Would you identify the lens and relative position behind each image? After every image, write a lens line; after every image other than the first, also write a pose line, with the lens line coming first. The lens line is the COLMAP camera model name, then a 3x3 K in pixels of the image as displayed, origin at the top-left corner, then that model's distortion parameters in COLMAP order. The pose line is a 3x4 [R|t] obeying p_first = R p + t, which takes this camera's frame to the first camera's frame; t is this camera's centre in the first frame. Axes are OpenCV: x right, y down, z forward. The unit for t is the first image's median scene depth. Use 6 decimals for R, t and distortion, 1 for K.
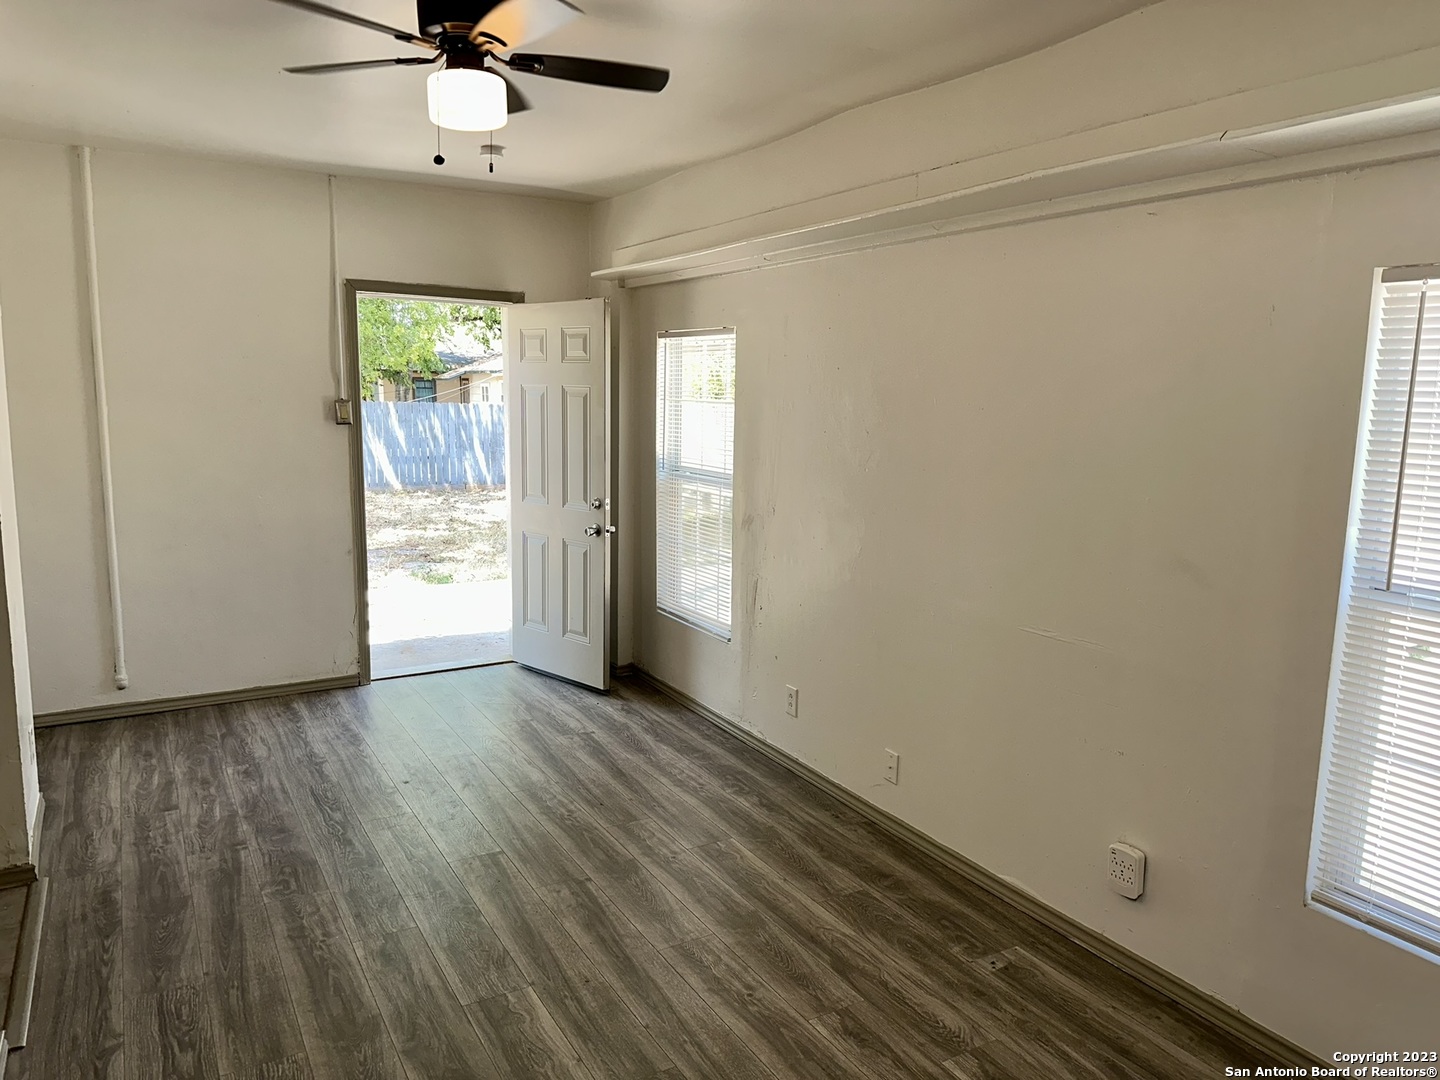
lens RADIAL K [[1000.4, 0, 720.8], [0, 1000.4, 538.5], [0, 0, 1]] dist [0.001728, -0.011063]
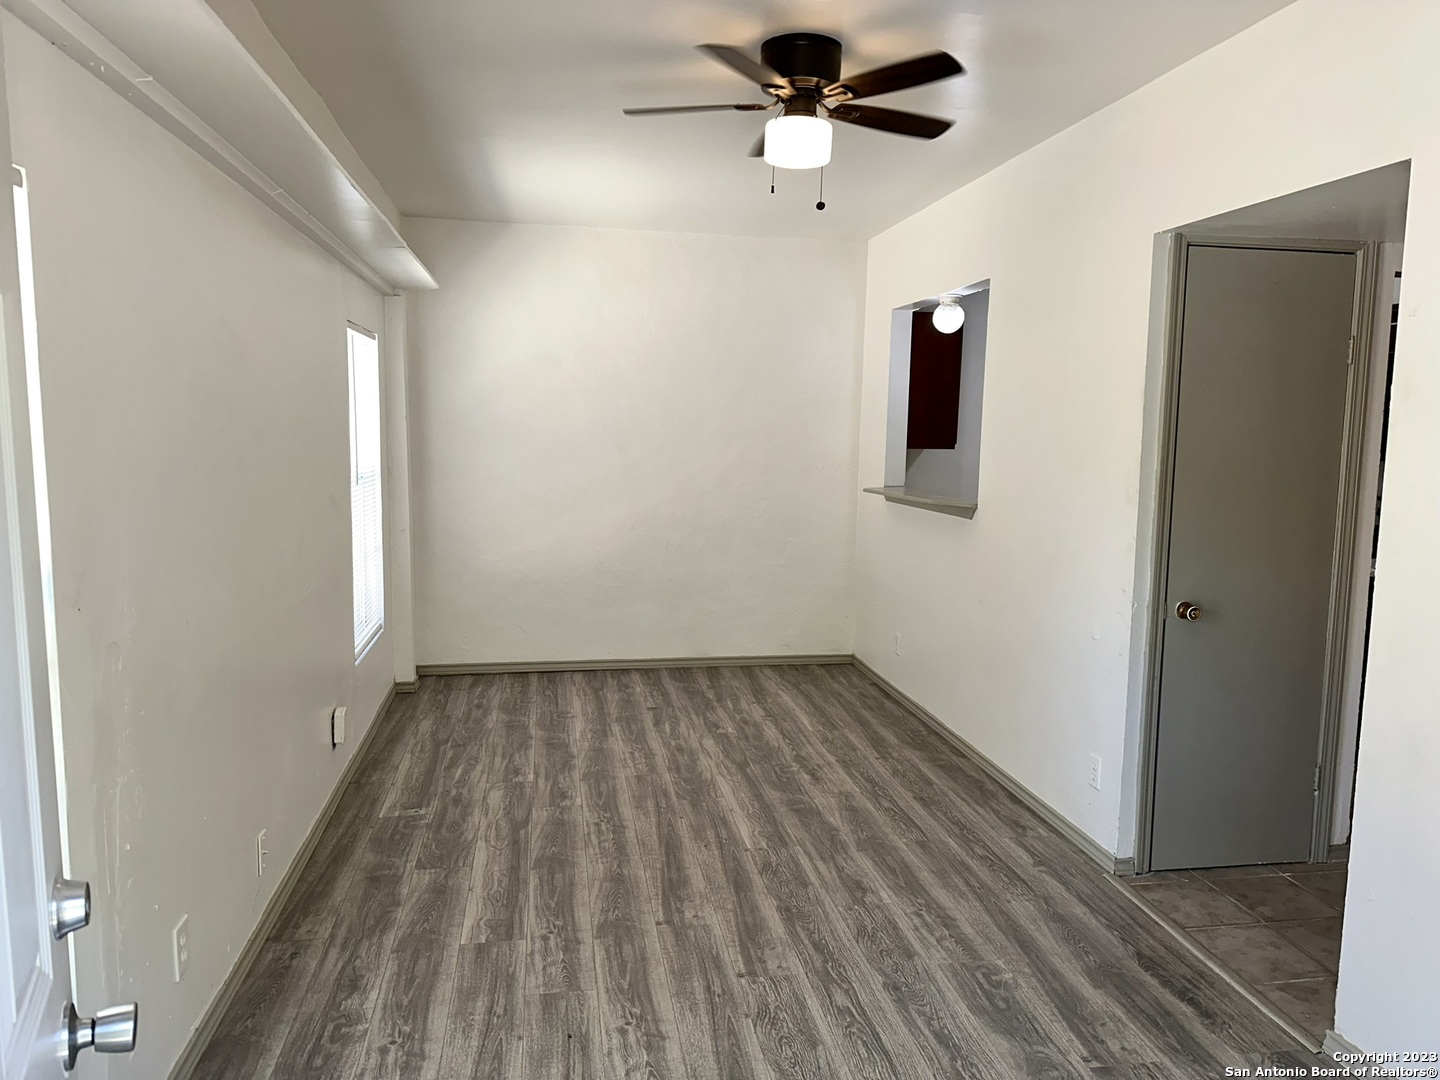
lens RADIAL K [[1000.4, 0, 719.9], [0, 1000.4, 539.2], [0, 0, 1]] dist [0.001728, -0.011063]
pose [[-0.933728, -0.079719, 0.348995, -0.515393], [0.017835, 0.963320, 0.267762, -0.262654], [-0.357540, 0.256241, -0.898057, 1.852504]]
